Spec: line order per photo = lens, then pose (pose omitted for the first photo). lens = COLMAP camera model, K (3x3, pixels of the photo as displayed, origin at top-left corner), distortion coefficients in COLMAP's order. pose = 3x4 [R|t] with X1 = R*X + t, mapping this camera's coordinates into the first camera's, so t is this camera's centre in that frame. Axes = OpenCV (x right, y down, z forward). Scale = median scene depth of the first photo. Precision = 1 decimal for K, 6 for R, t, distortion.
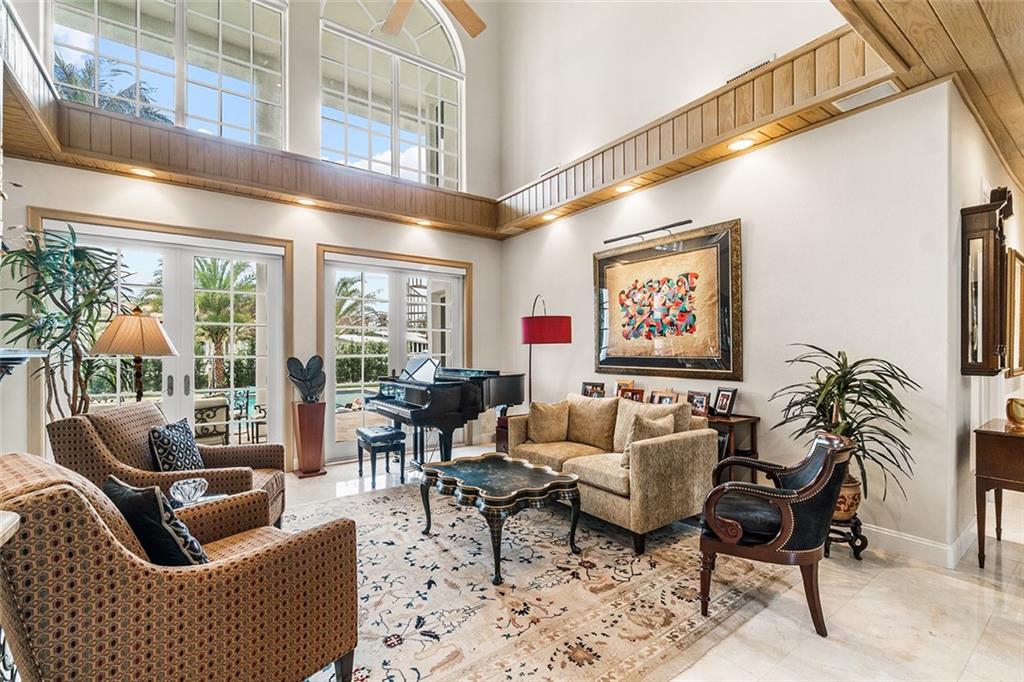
lens RADIAL K [[446.6, 0, 513.5], [0, 446.6, 354.4], [0, 0, 1]] dist [0.019205, -0.000125]
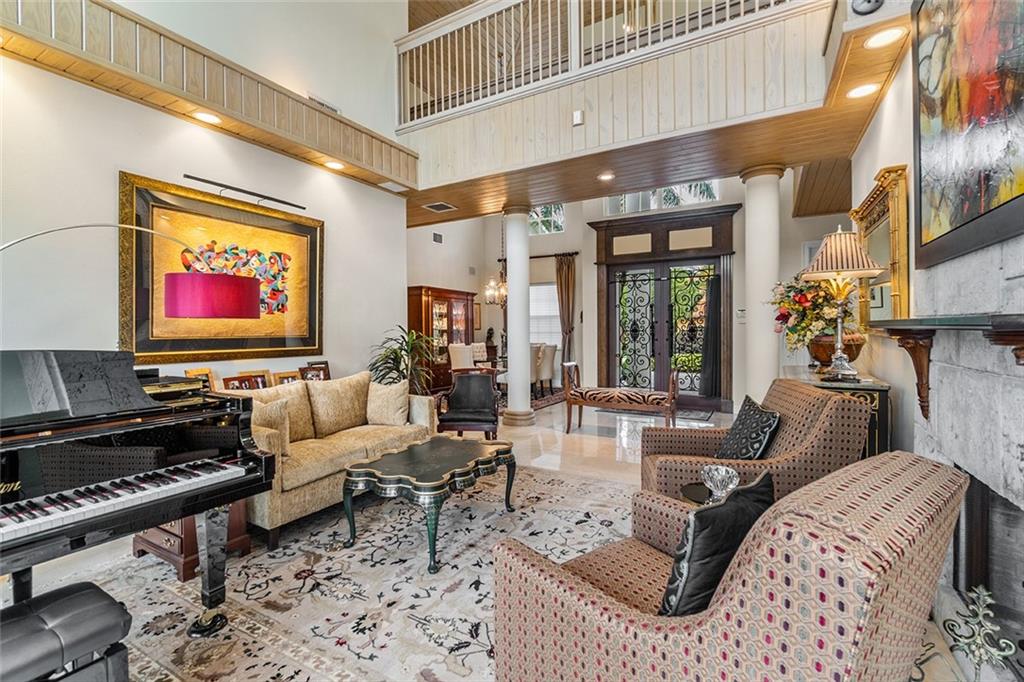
lens RADIAL K [[442.3, 0, 507.7], [0, 442.3, 345.1], [0, 0, 1]] dist [-0.003855, -0.000682]
pose [[-0.404445, -0.027260, 0.914156, -0.737146], [0.015740, 0.999200, 0.036760, -0.002769], [-0.914427, 0.029257, -0.403693, 0.951855]]
